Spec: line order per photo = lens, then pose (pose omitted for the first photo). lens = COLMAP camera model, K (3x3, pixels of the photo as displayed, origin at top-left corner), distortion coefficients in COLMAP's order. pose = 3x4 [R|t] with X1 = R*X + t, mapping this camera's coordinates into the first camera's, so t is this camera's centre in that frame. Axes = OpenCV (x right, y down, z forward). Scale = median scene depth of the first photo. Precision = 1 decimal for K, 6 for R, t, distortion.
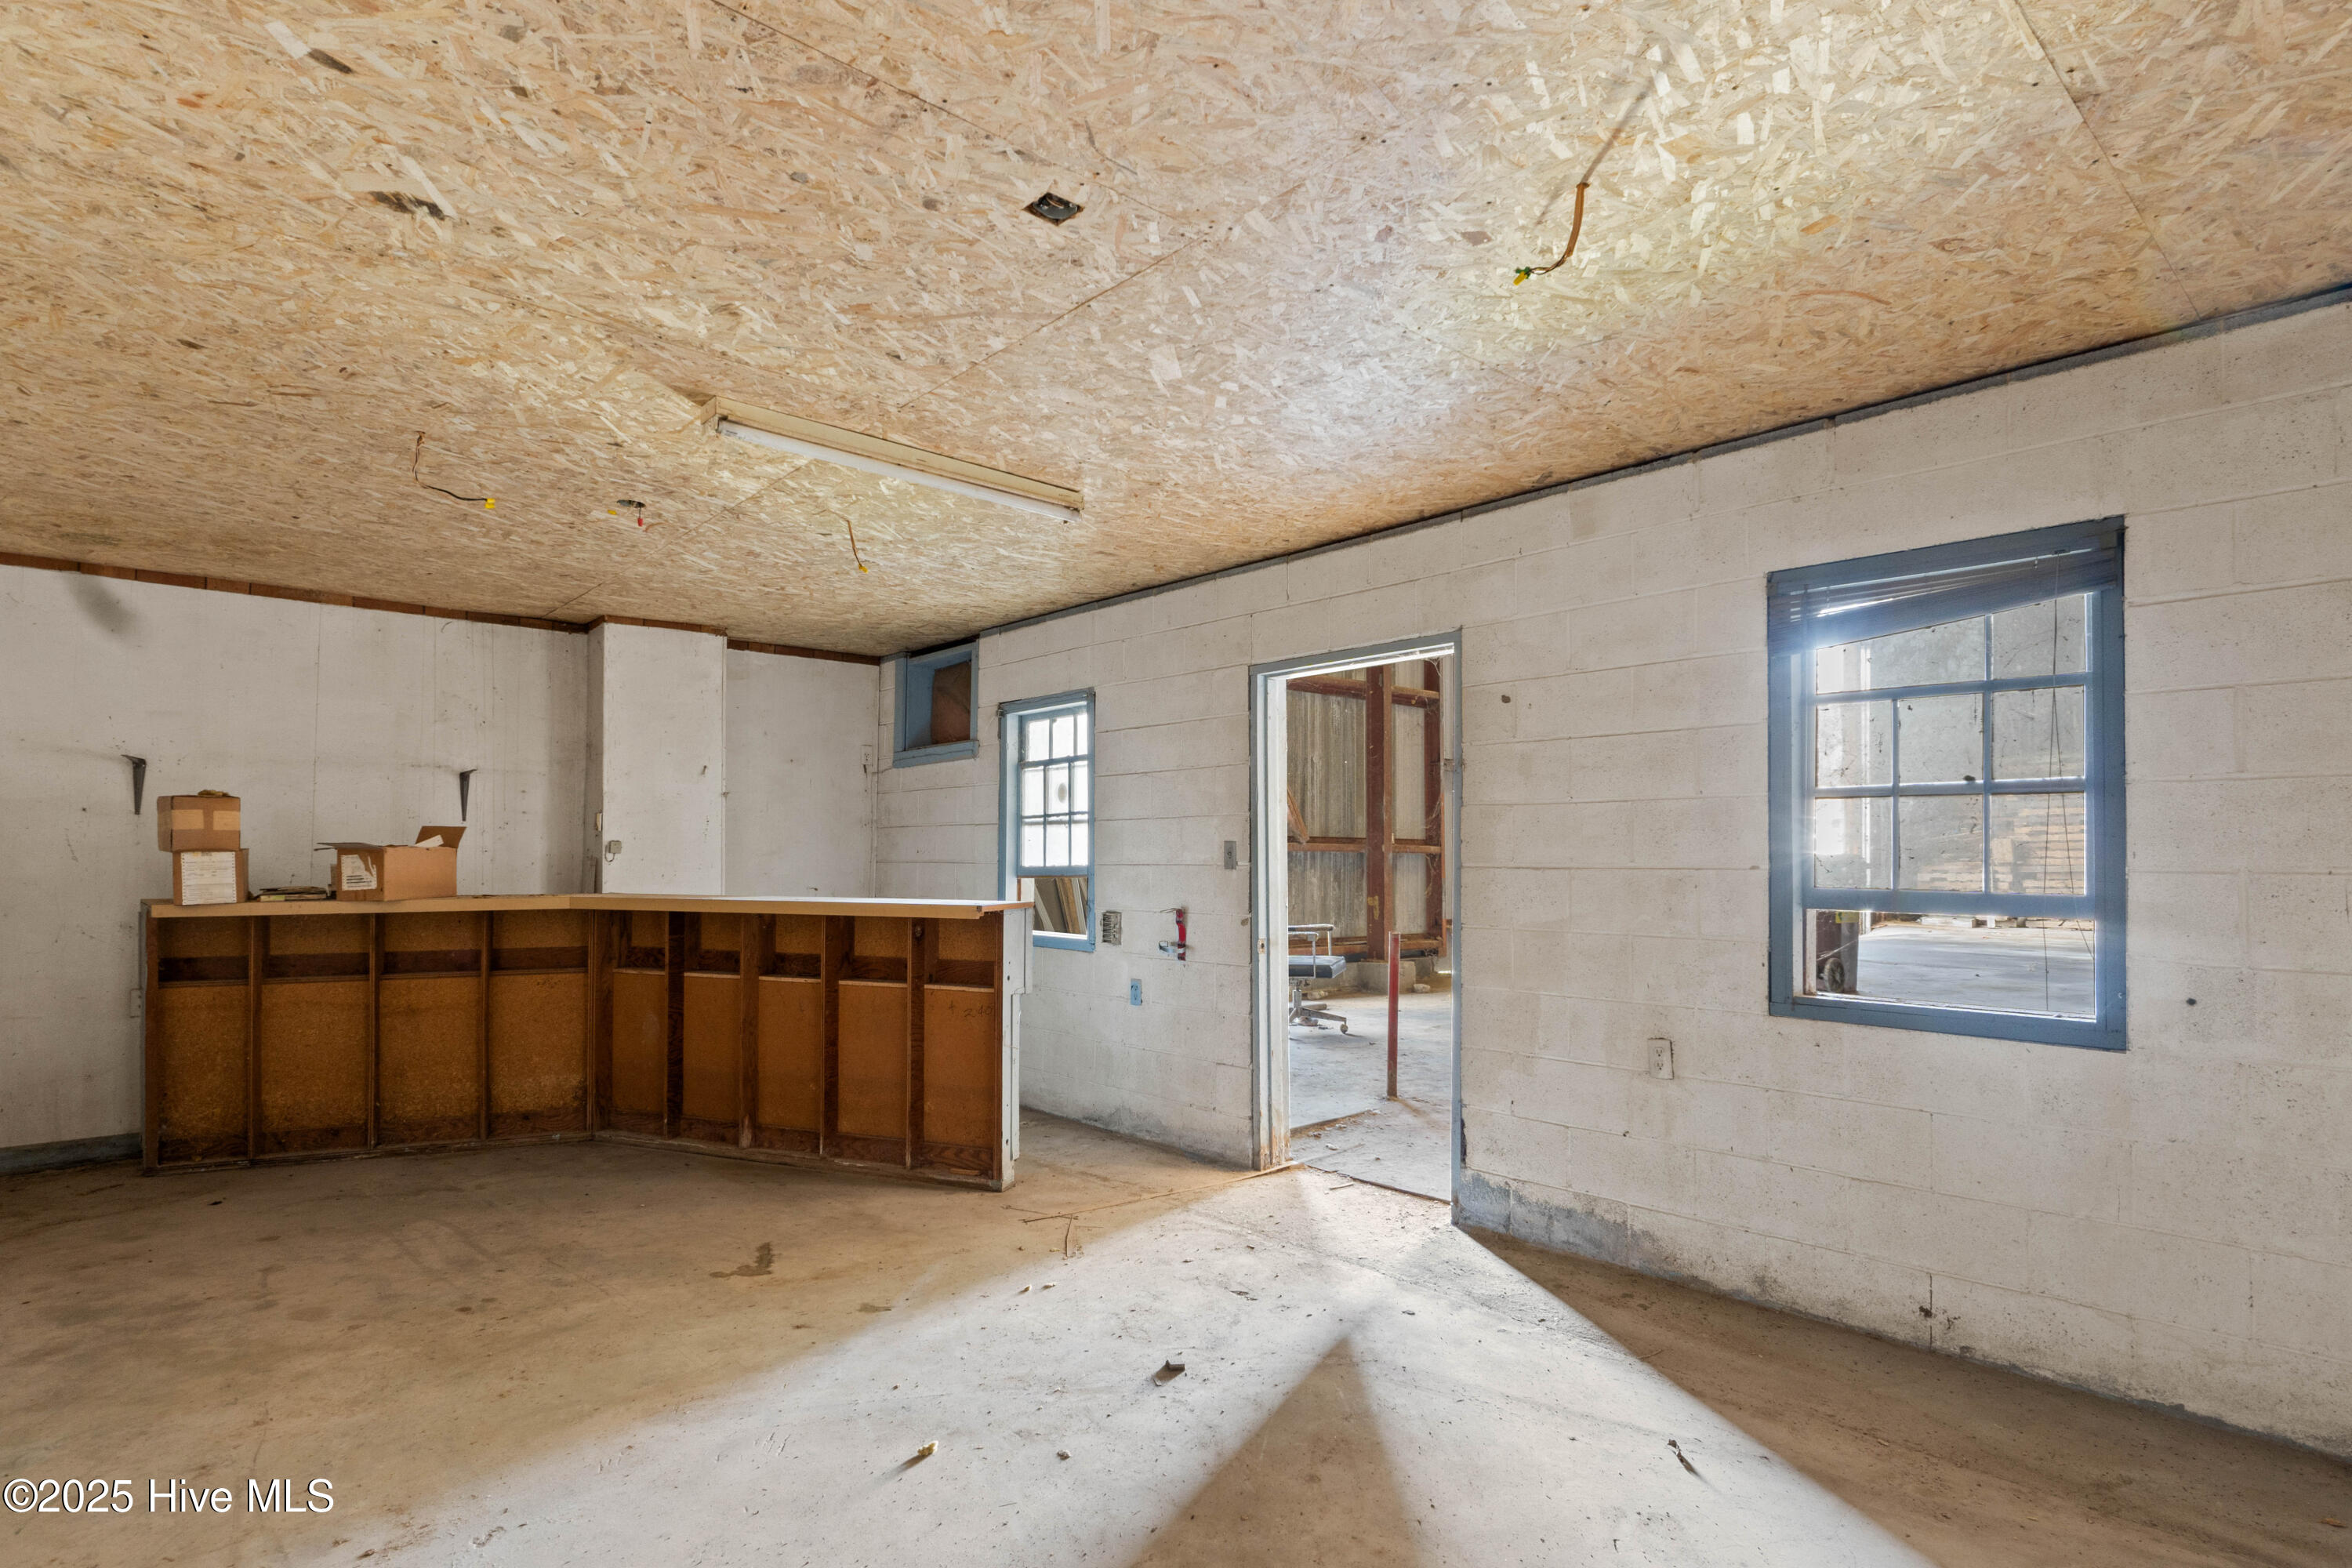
lens RADIAL K [[1165.5, 0, 1190.5], [0, 1165.5, 845.4], [0, 0, 1]] dist [-0.003376, -0.000836]
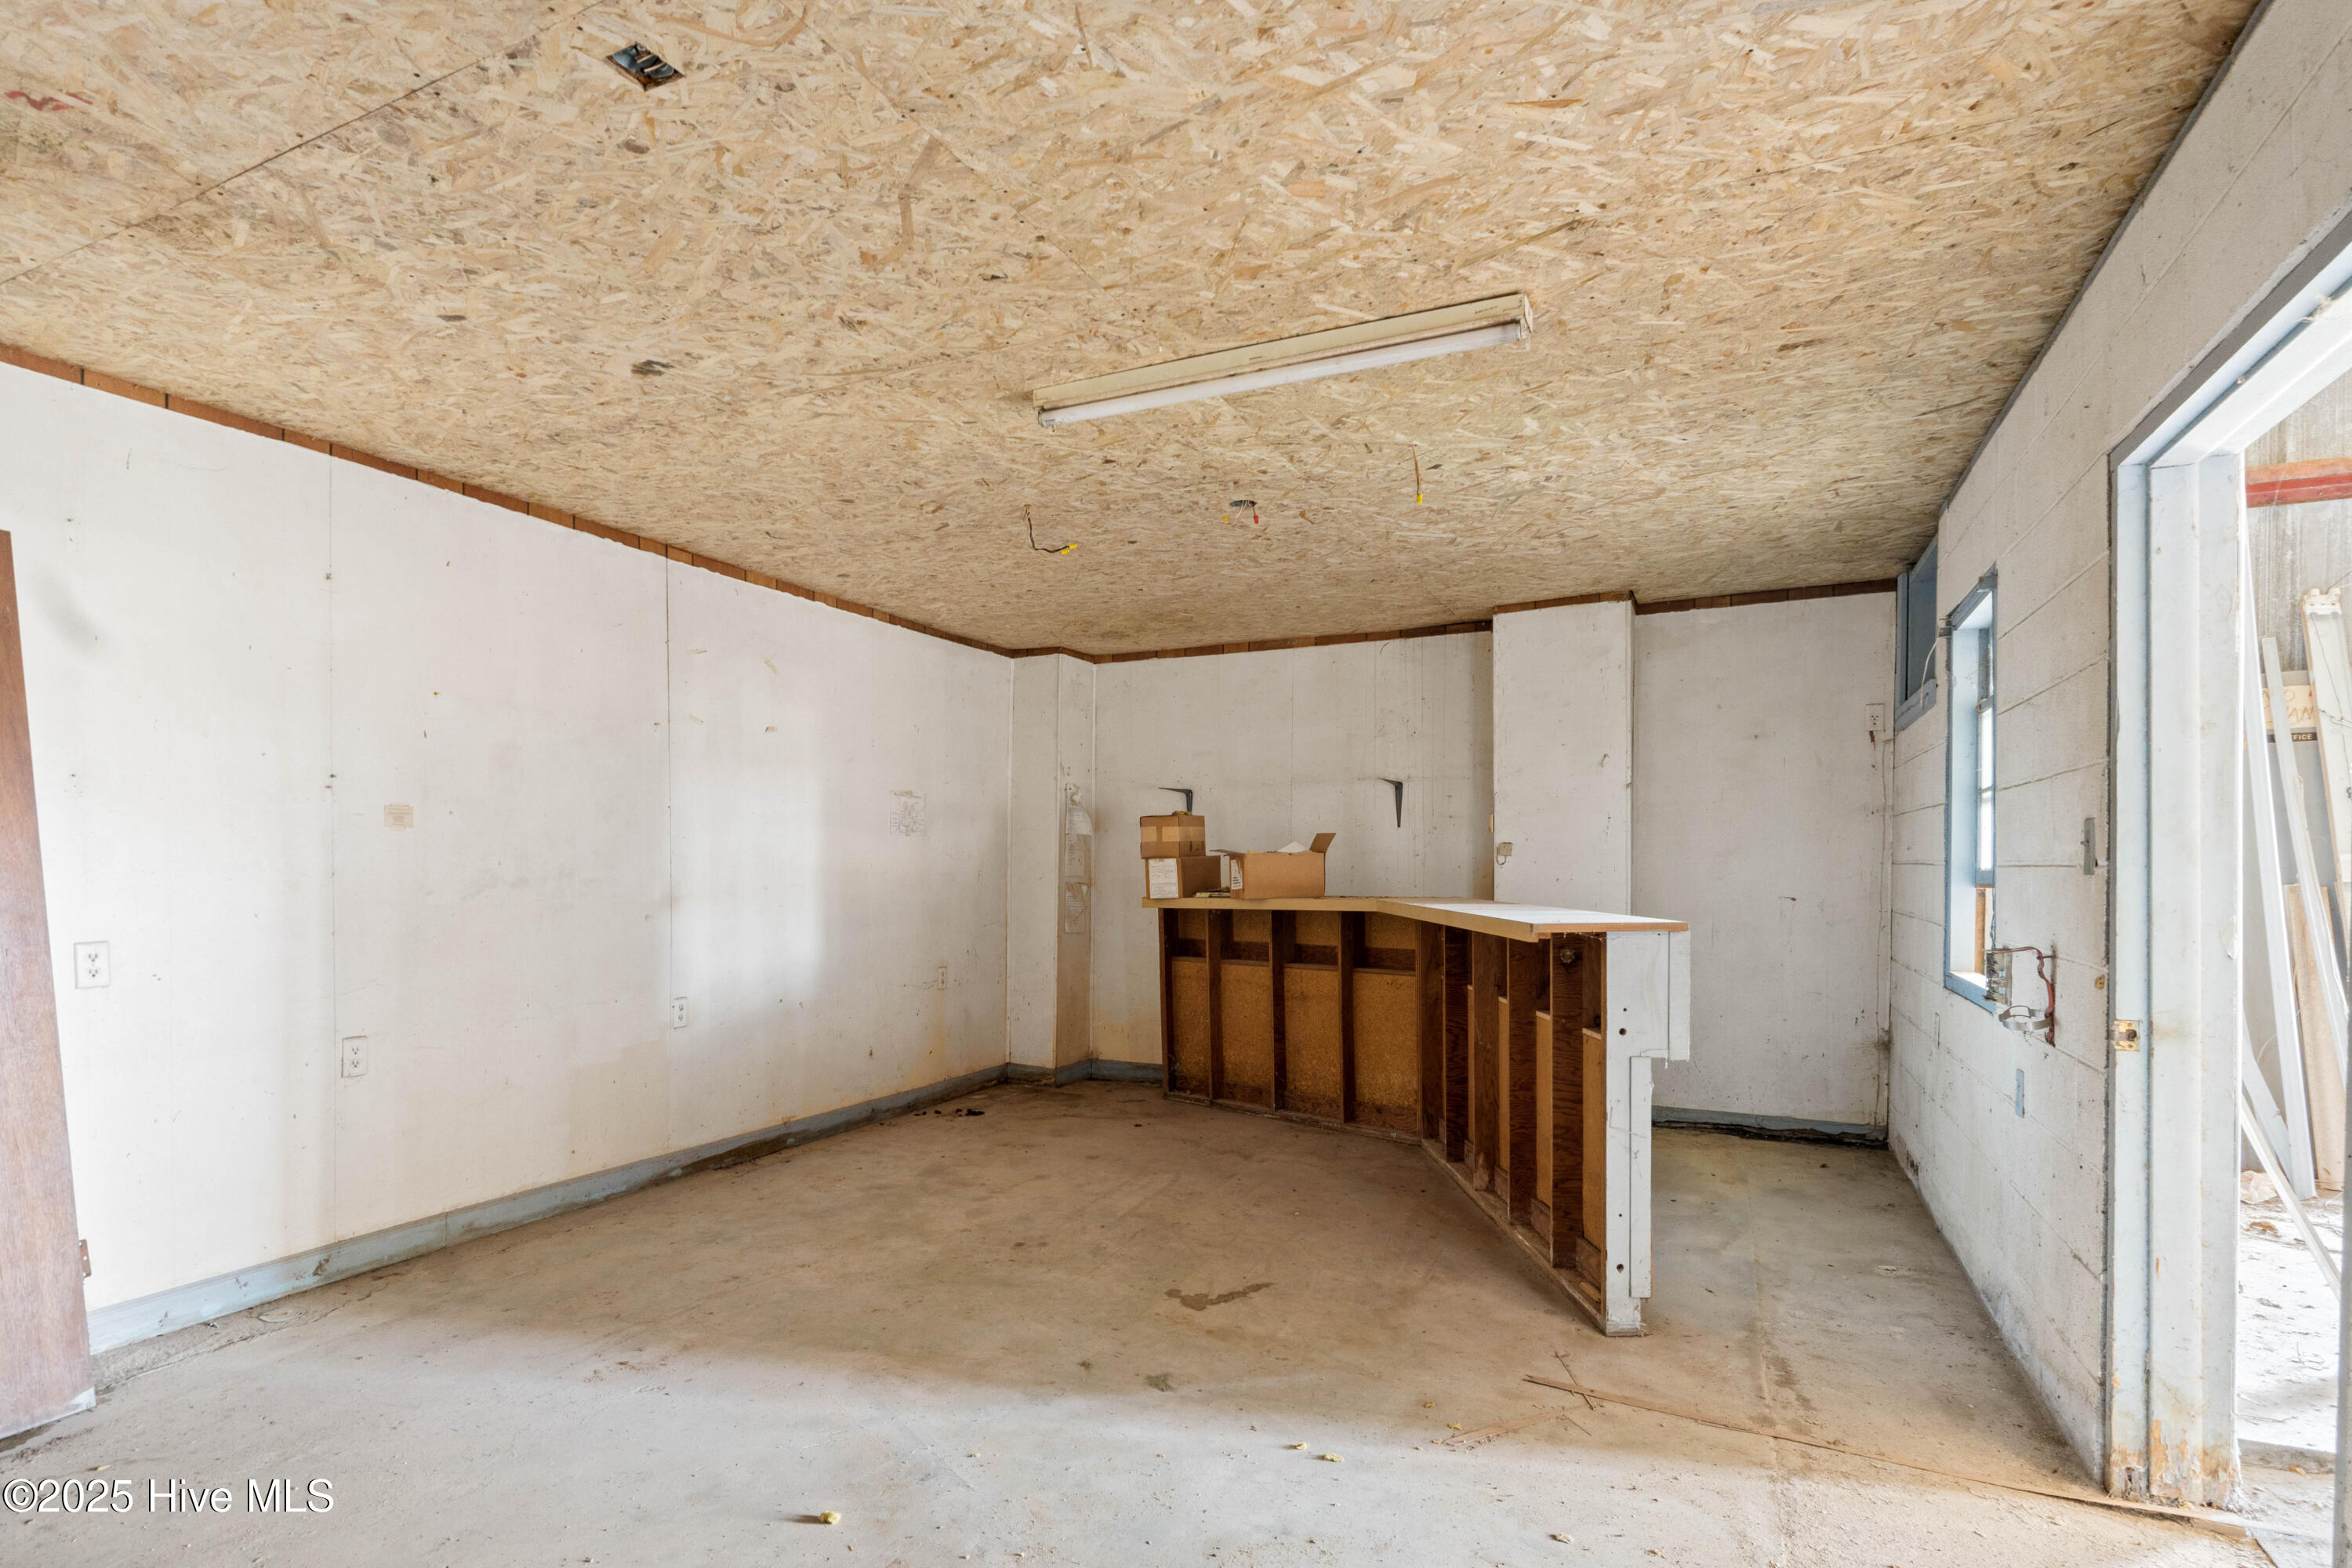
lens RADIAL K [[1190.1, 0, 1173.7], [0, 1190.1, 878.7], [0, 0, 1]] dist [-0.003313, -0.000518]
pose [[0.384805, 0.006355, -0.922976, 0.439484], [0.016554, 0.999768, 0.013786, 0.011332], [0.922850, -0.020584, 0.384610, 0.552532]]
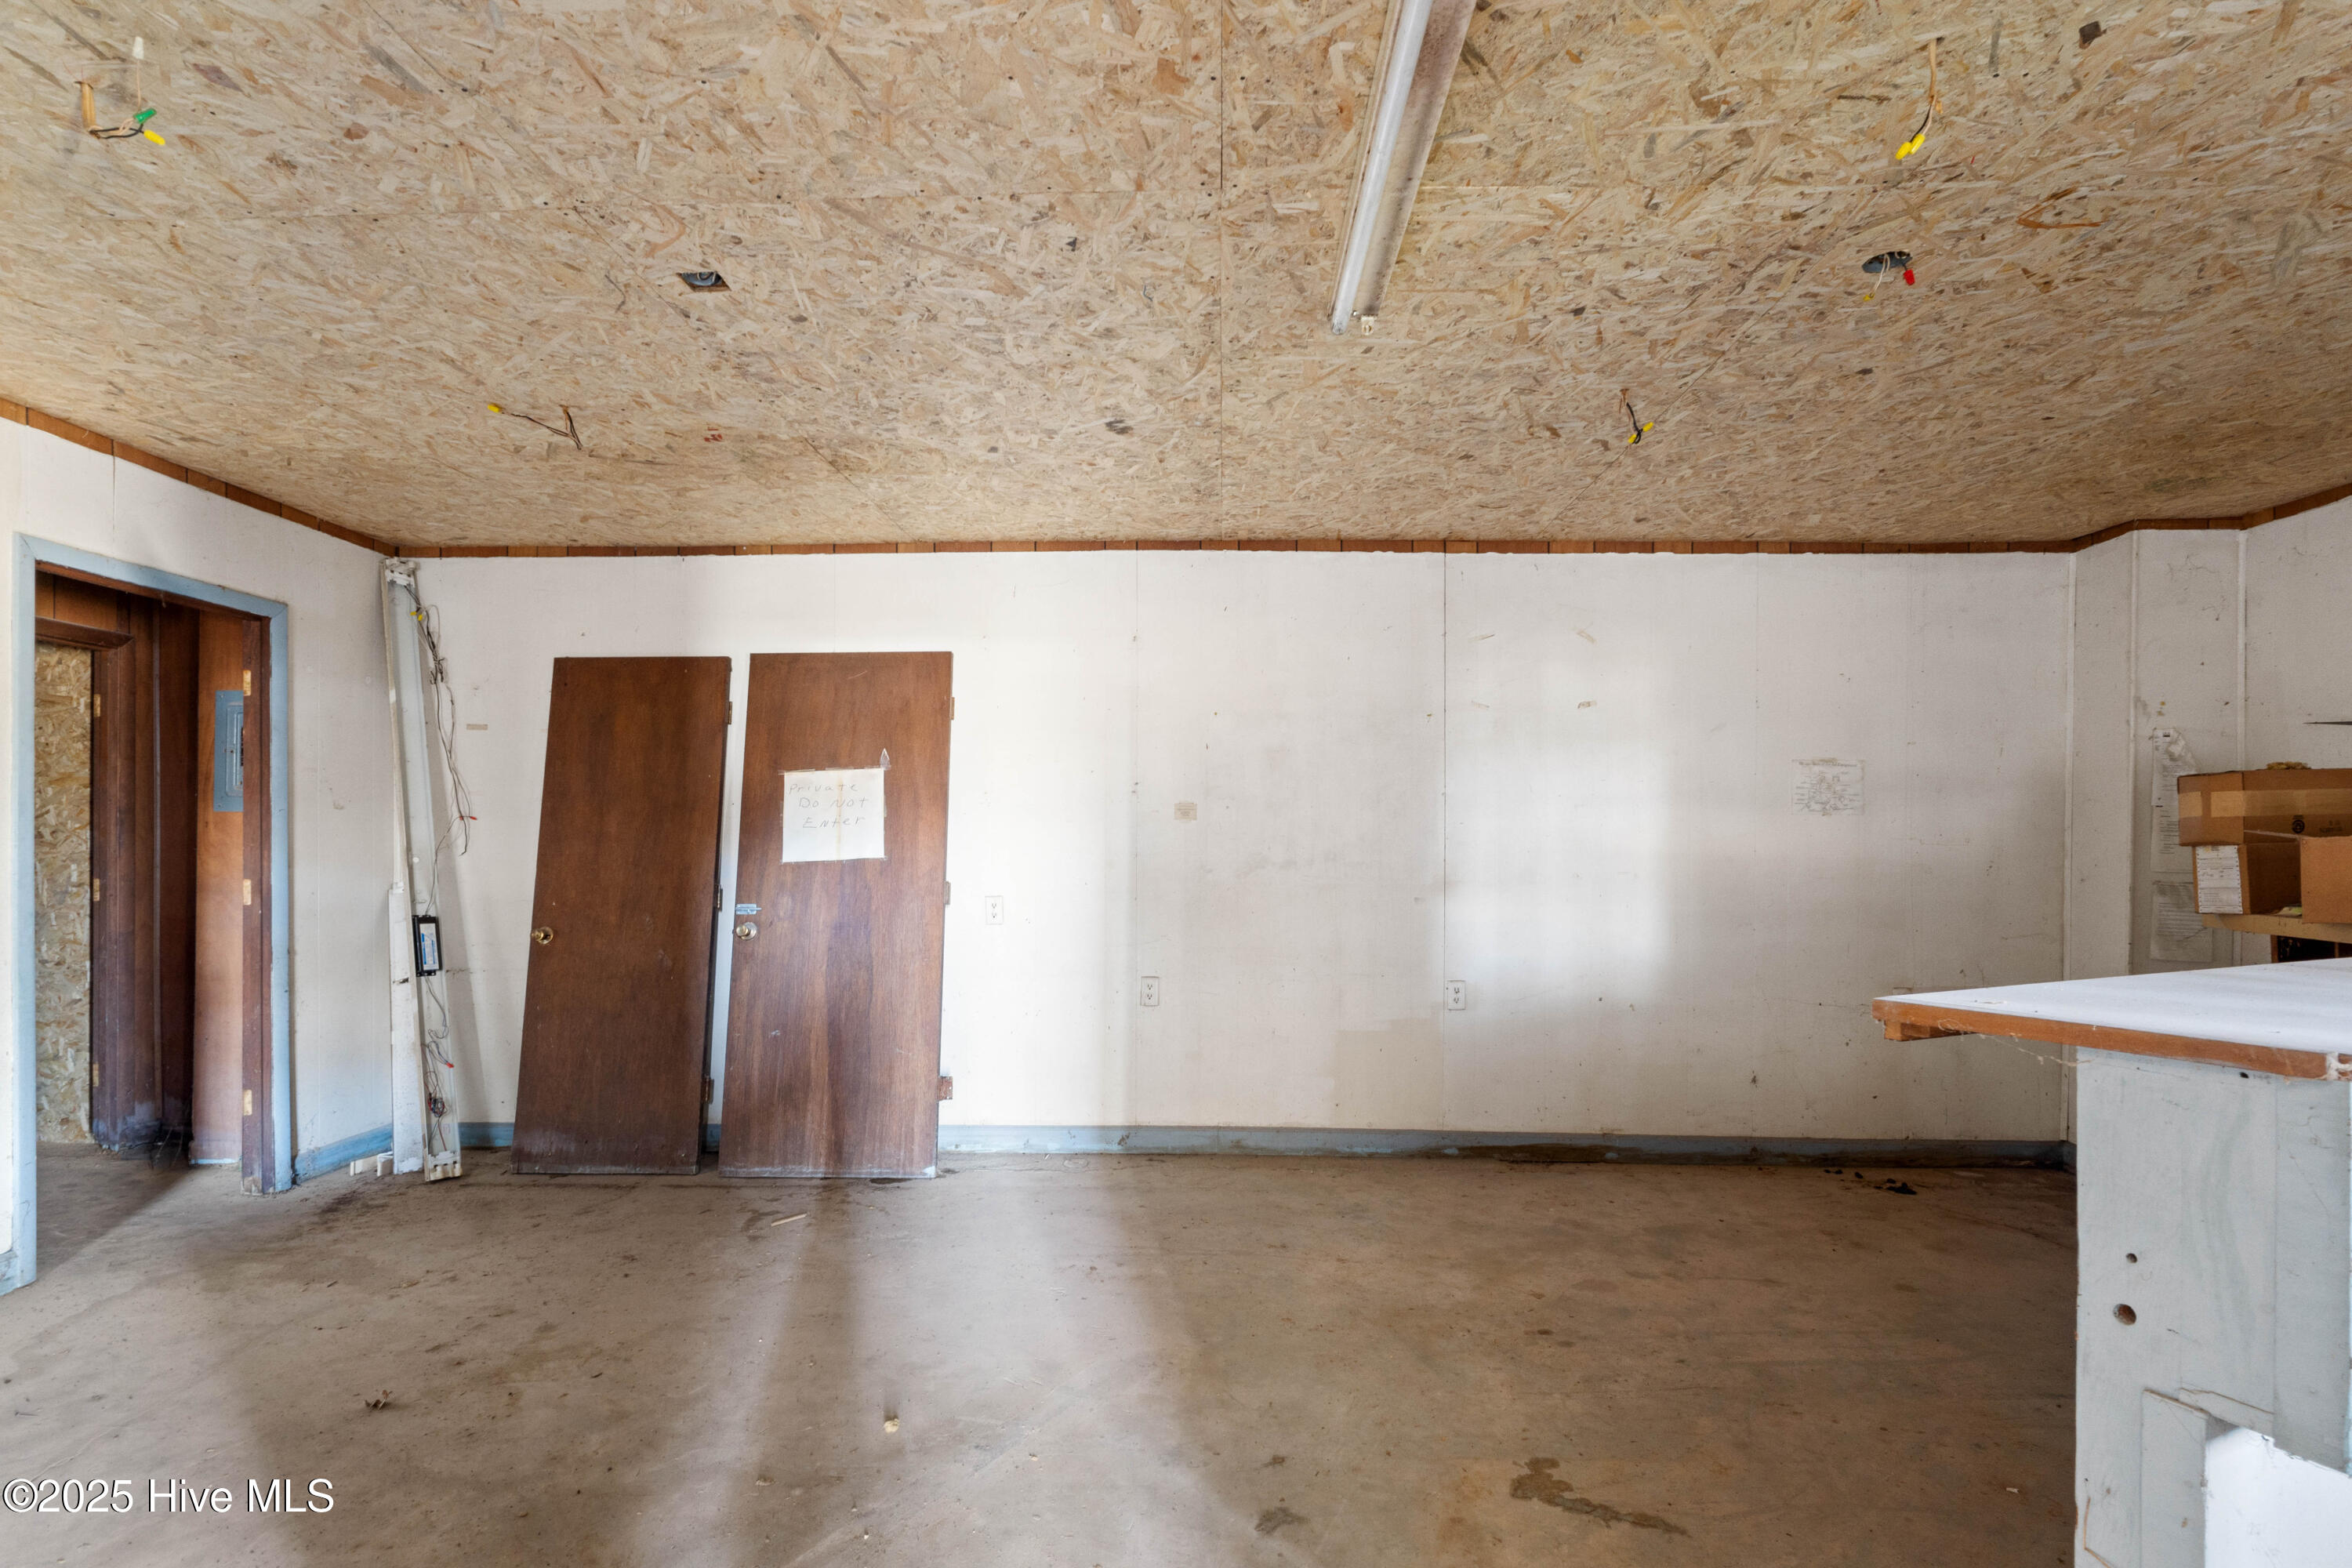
lens RADIAL K [[1165.5, 0, 1190.5], [0, 1165.5, 845.4], [0, 0, 1]] dist [-0.003376, -0.000836]
pose [[-0.697340, -0.005114, -0.716723, 0.200383], [0.003961, 0.999932, -0.010989, 0.012641], [0.716730, -0.010502, -0.697272, 1.167629]]
